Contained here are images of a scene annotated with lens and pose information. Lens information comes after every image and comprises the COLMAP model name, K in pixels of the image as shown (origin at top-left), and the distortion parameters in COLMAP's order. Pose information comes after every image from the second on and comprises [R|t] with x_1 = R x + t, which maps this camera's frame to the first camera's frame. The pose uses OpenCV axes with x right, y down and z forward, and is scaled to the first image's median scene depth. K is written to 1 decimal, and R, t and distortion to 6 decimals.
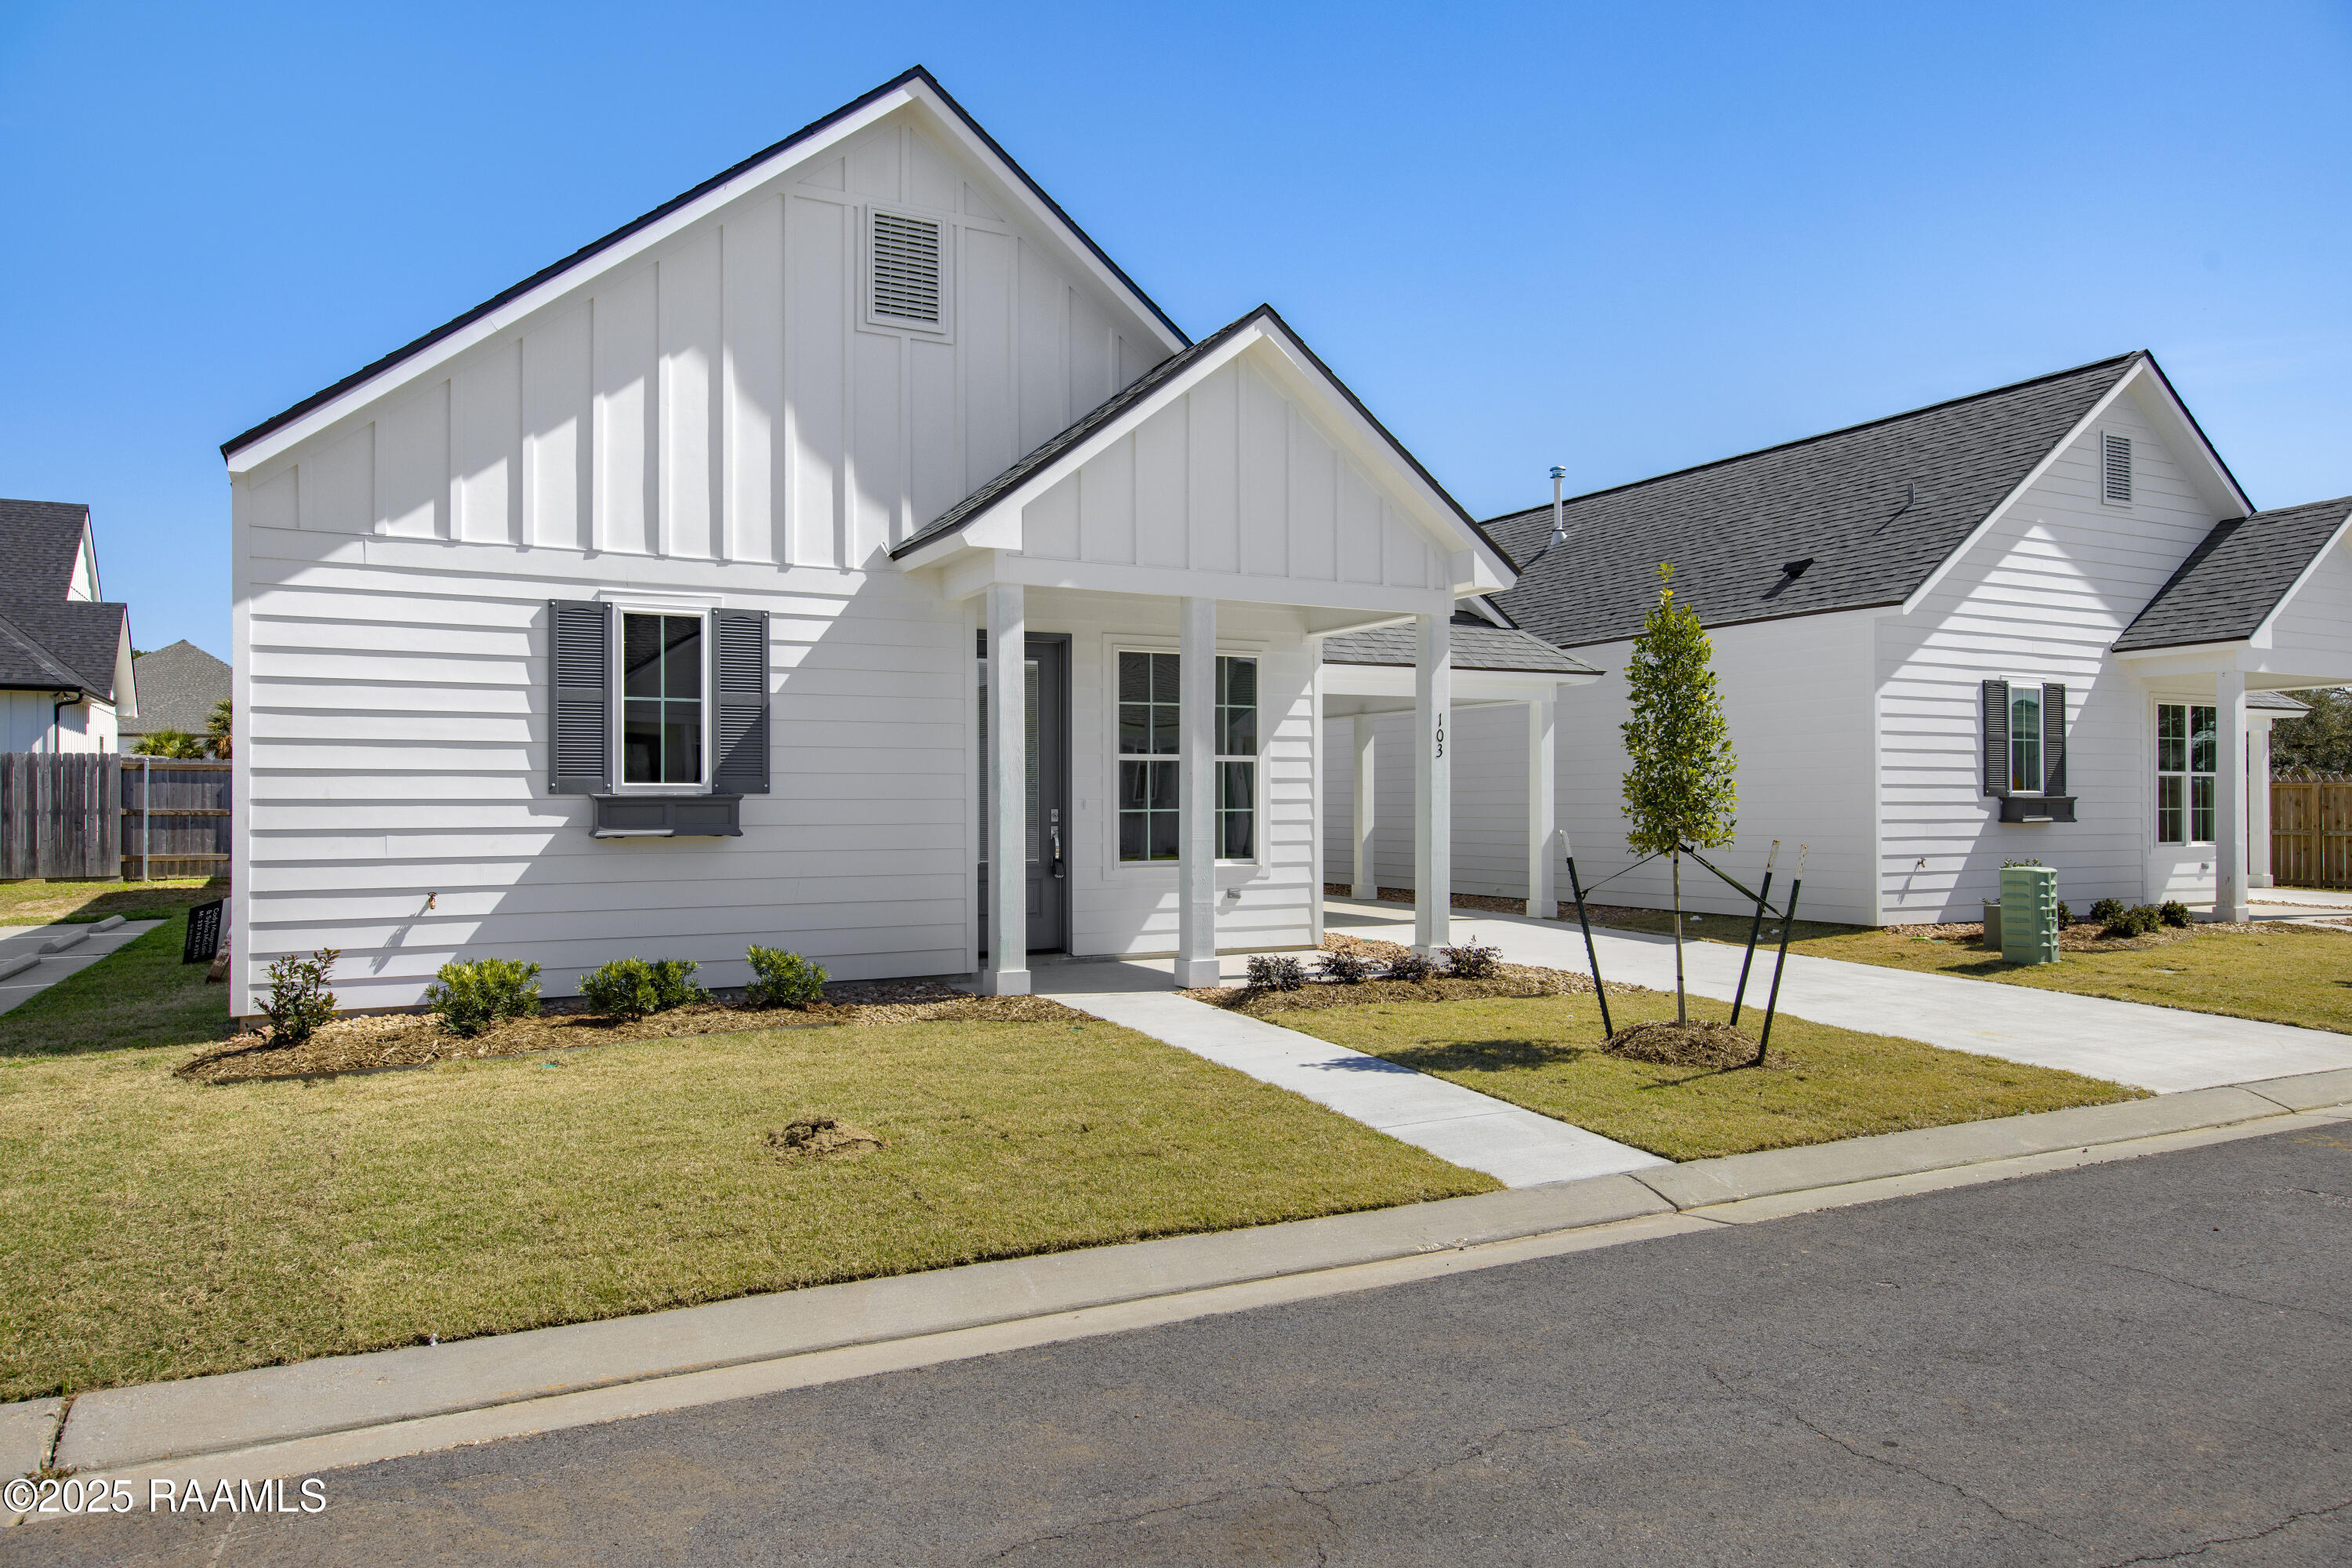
lens RADIAL K [[1539.1, 0, 1176.0], [0, 1539.1, 784.0], [0, 0, 1]] dist [0.016411, 0.001572]
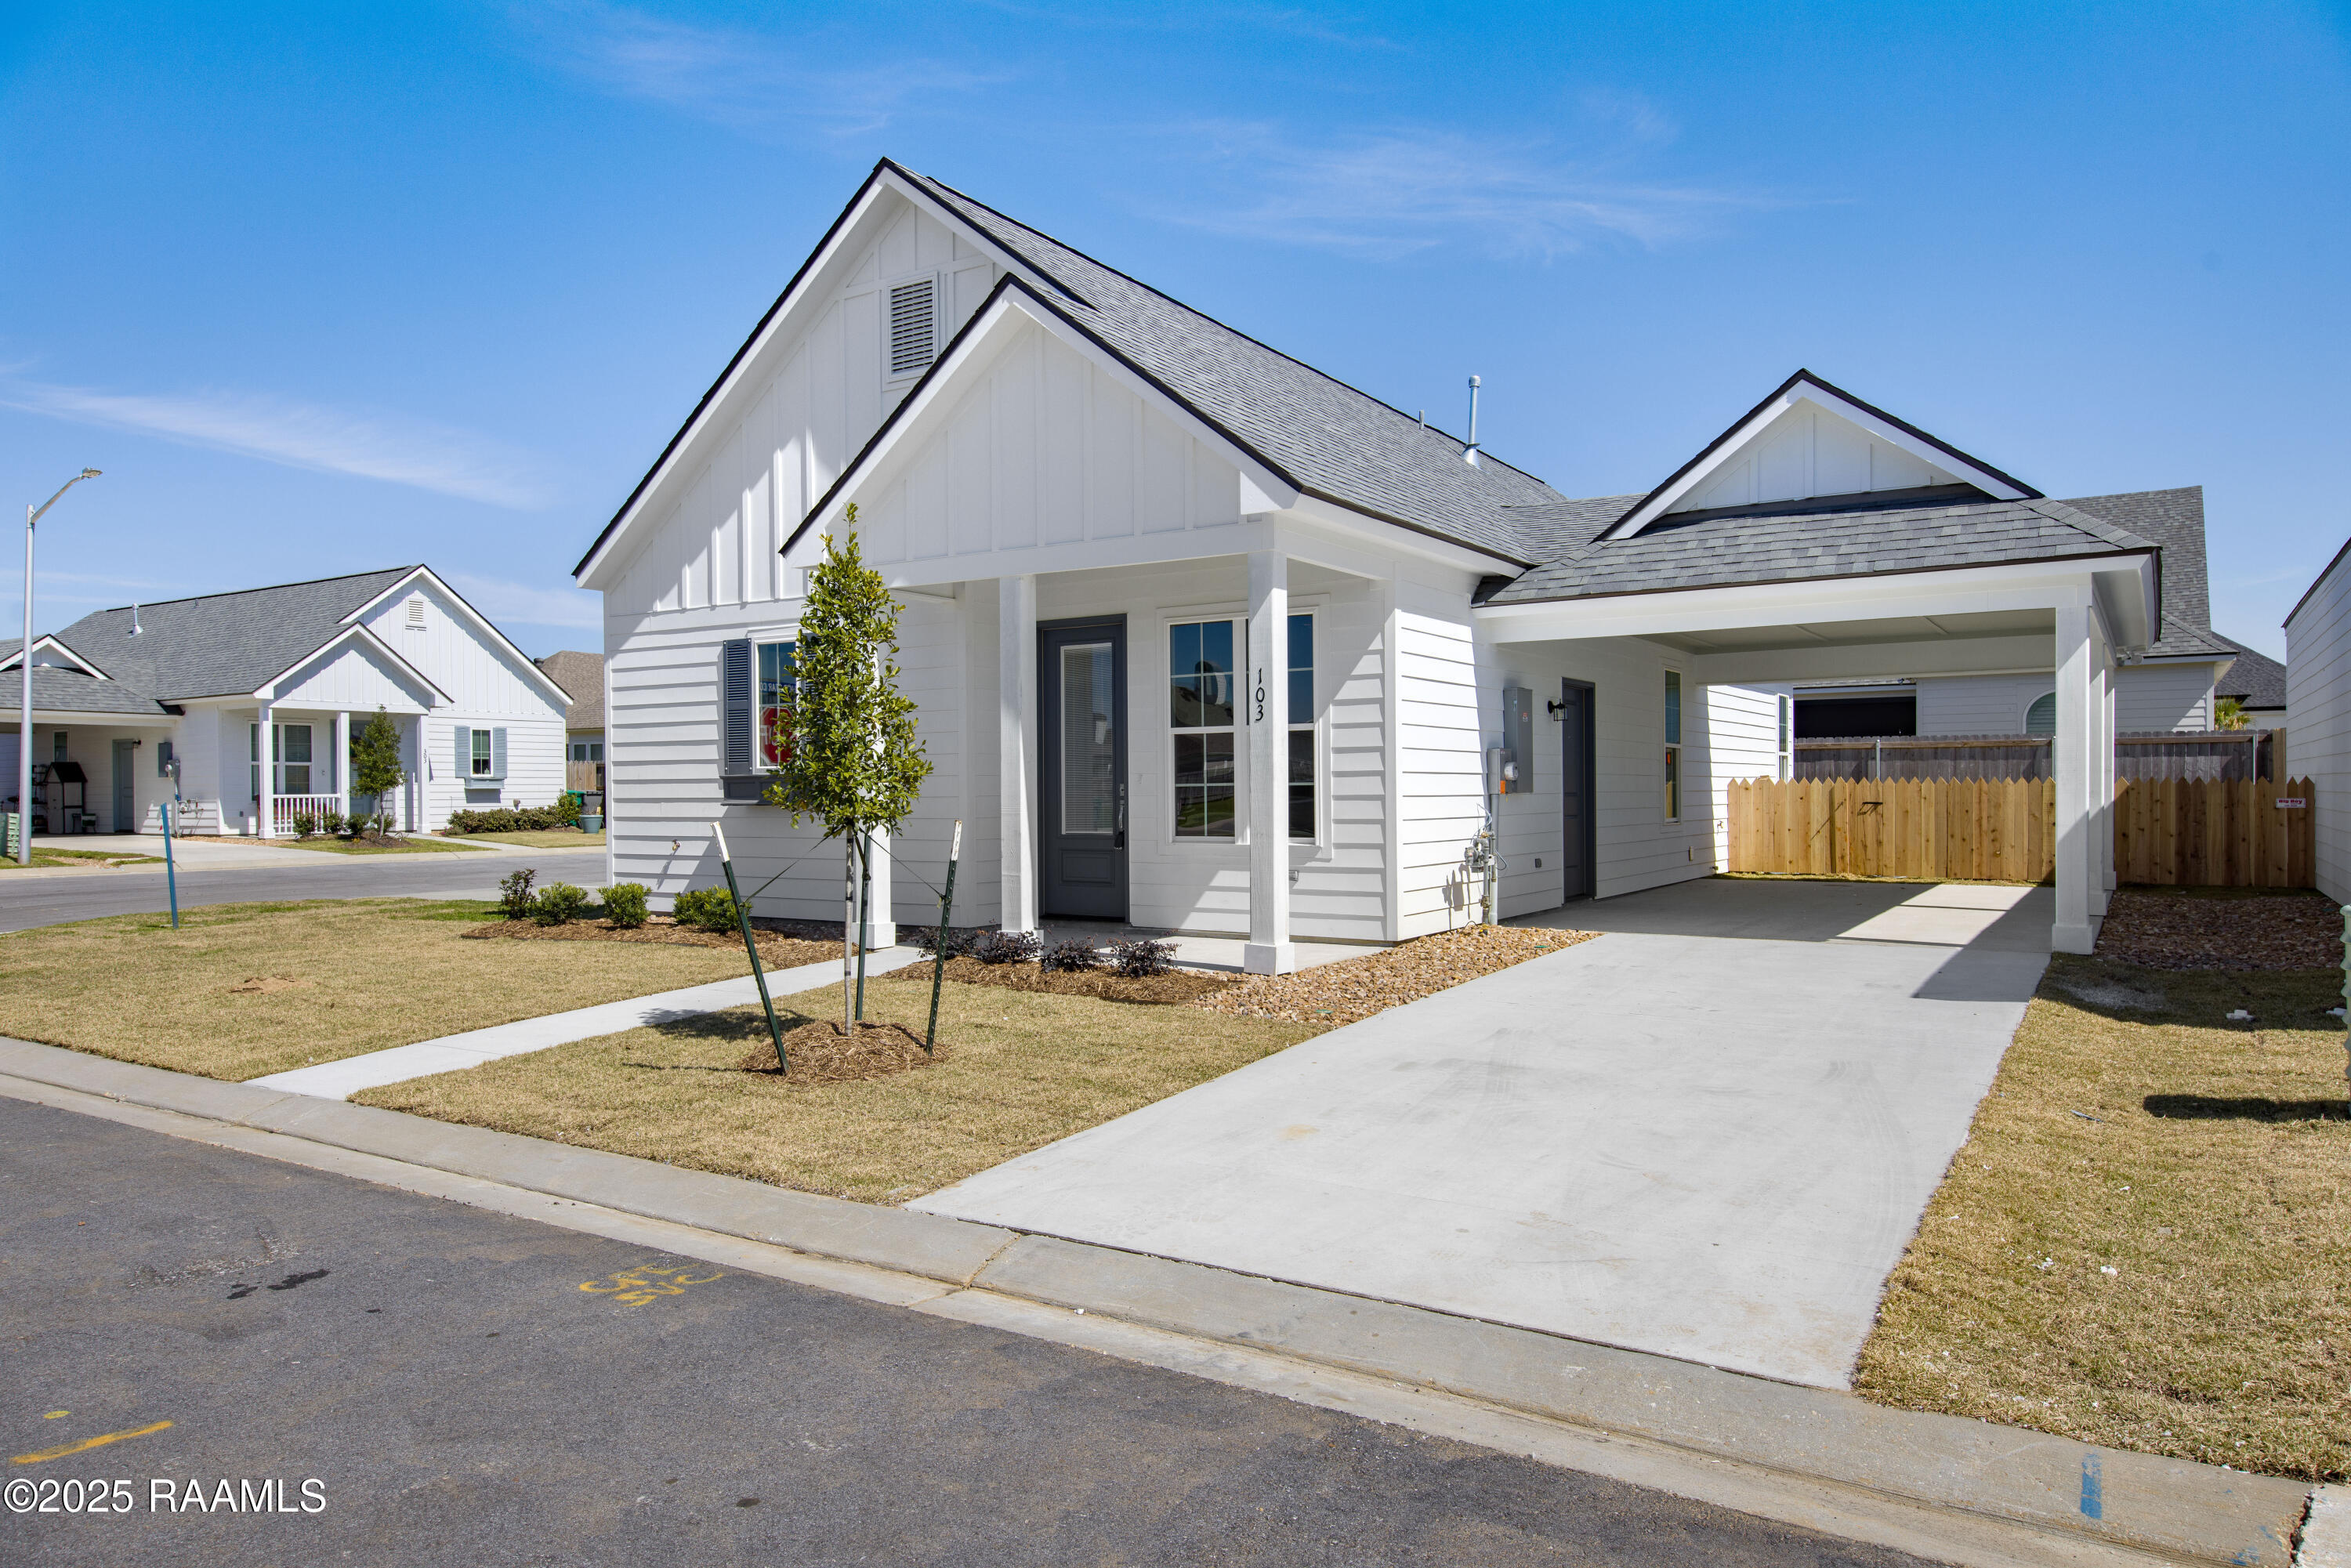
lens RADIAL K [[1514.3, 0, 1175.6], [0, 1514.3, 791.4], [0, 0, 1]] dist [0.010081, 0.000464]
pose [[0.494420, 0.001806, -0.869221, 1.007227], [0.018526, 0.999749, 0.012615, 0.011359], [0.869026, -0.022340, 0.494262, 0.640668]]
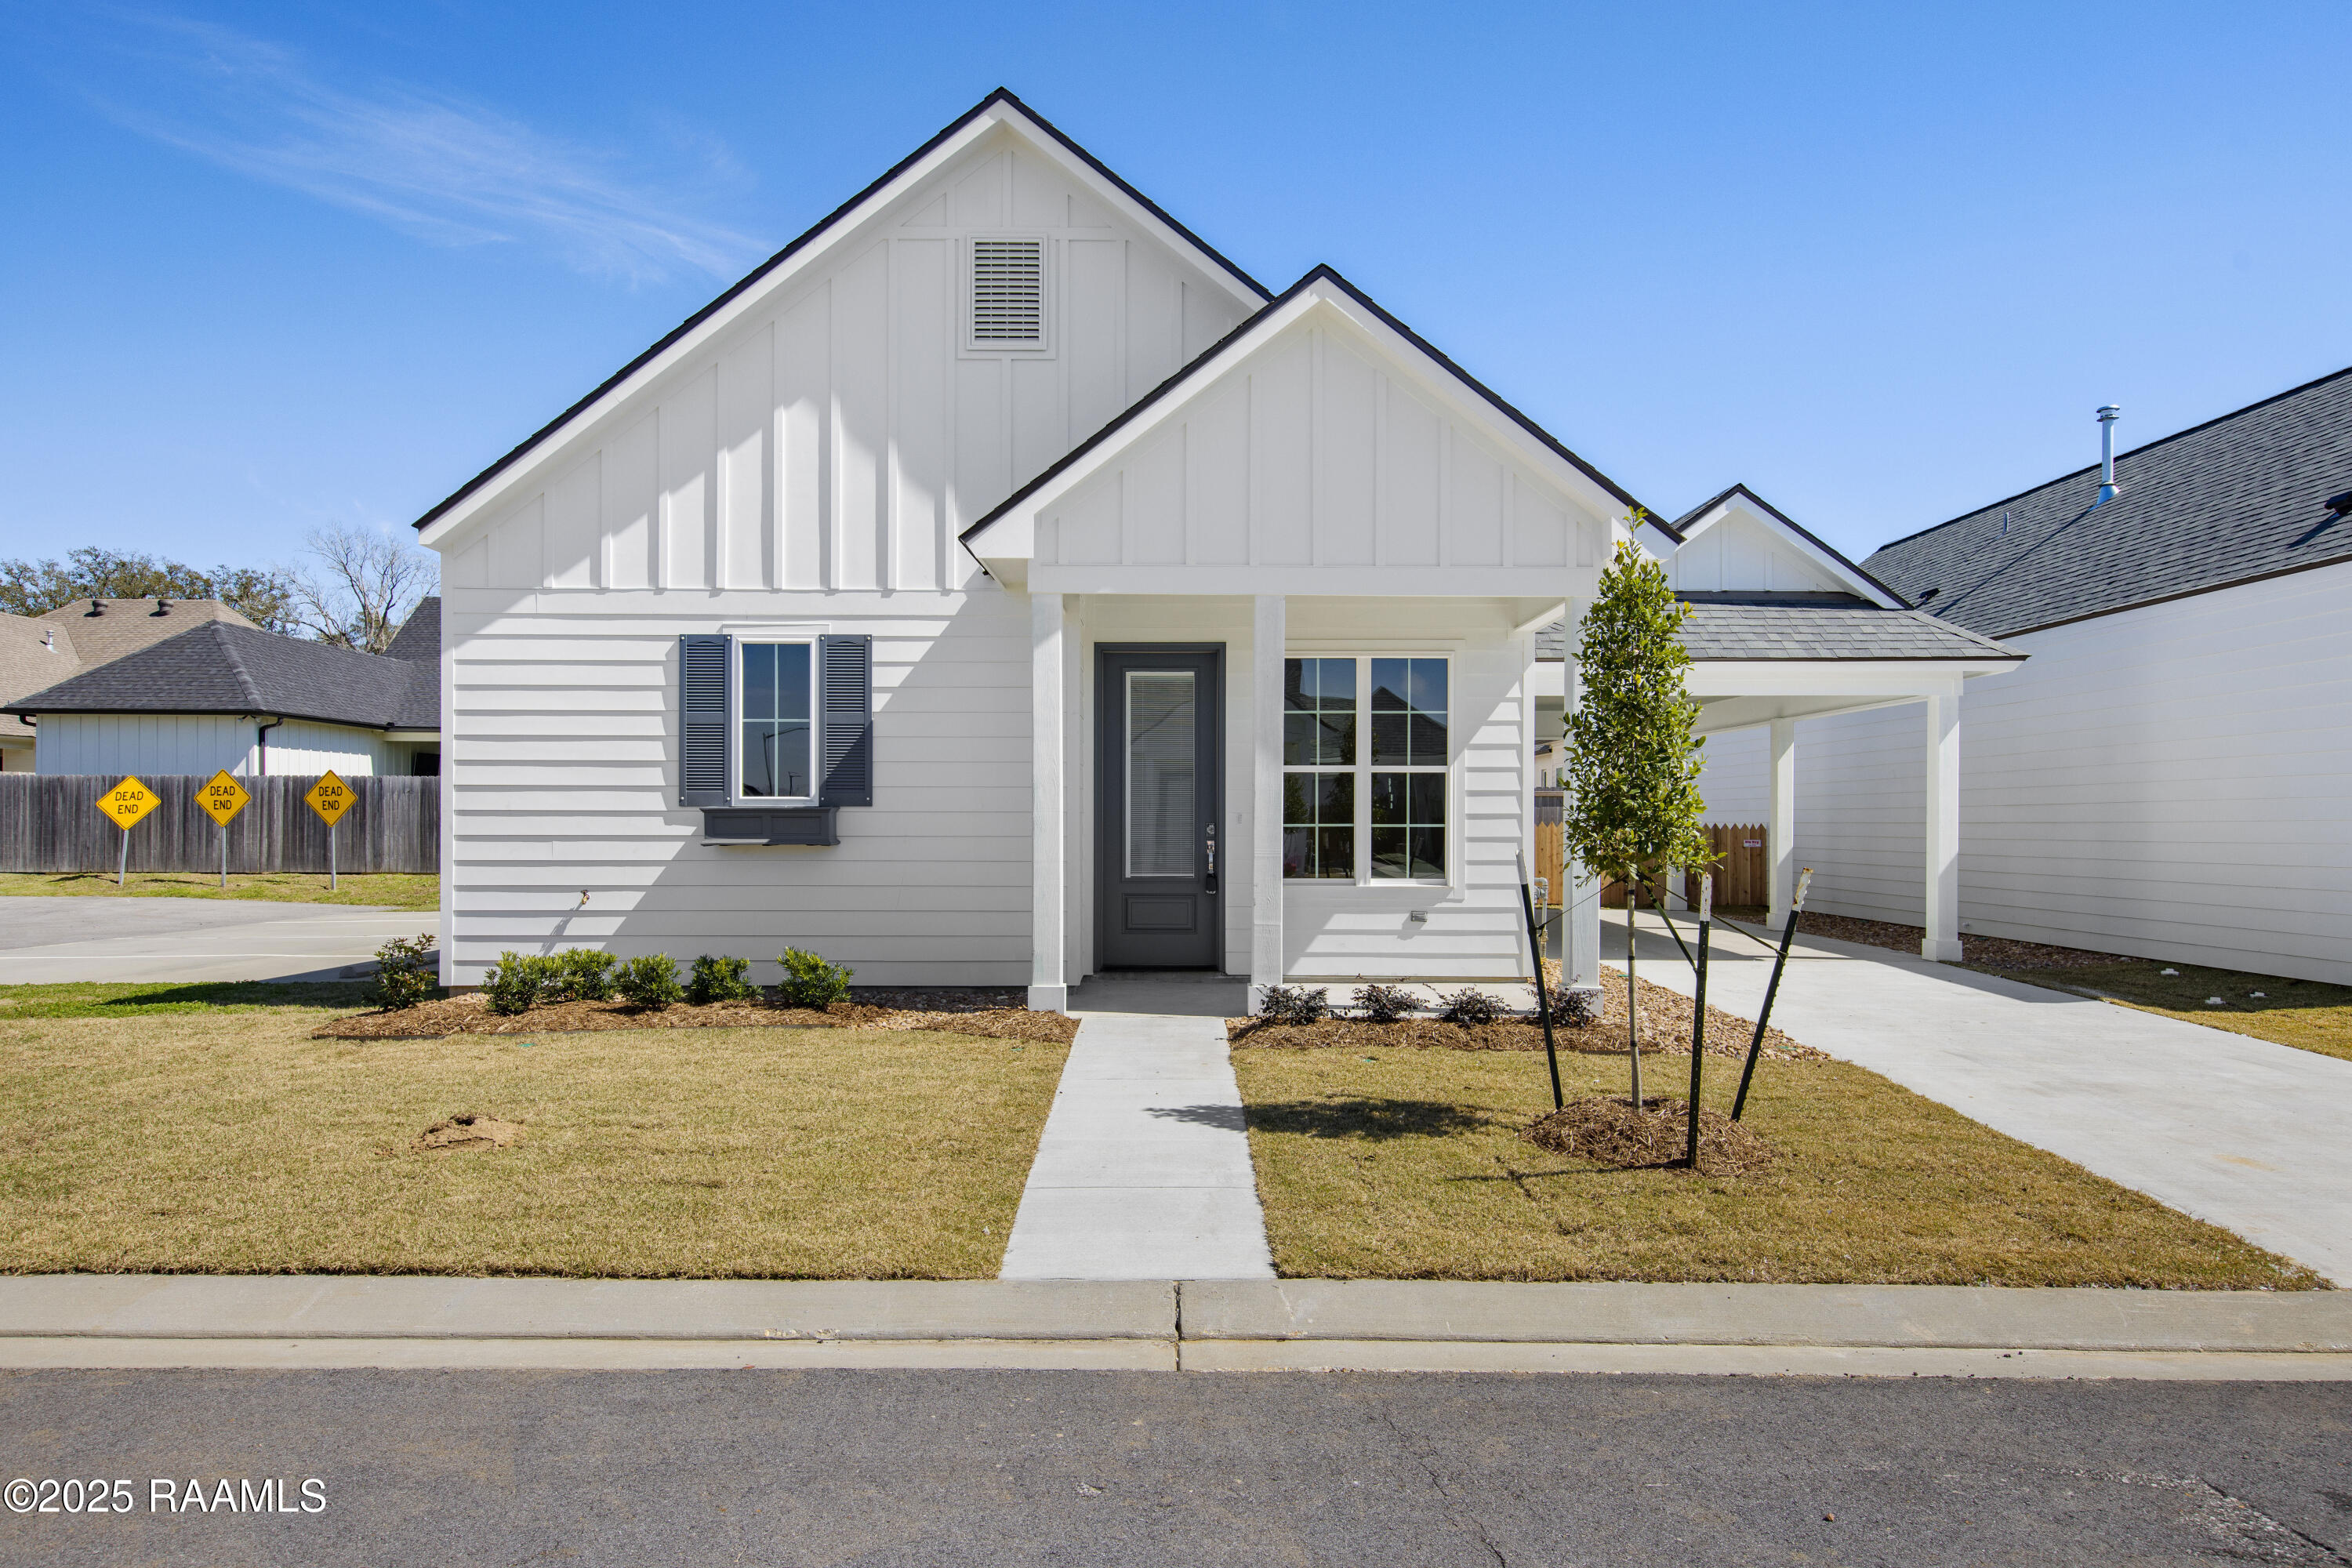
lens RADIAL K [[1453.1, 0, 1175.3], [0, 1453.1, 812.8], [0, 0, 1]] dist [0.014474, -0.000563]
pose [[0.886444, 0.002069, -0.462831, 0.398450], [0.001381, 0.999974, 0.007116, 0.003938], [0.462833, -0.006947, 0.886418, 0.212416]]
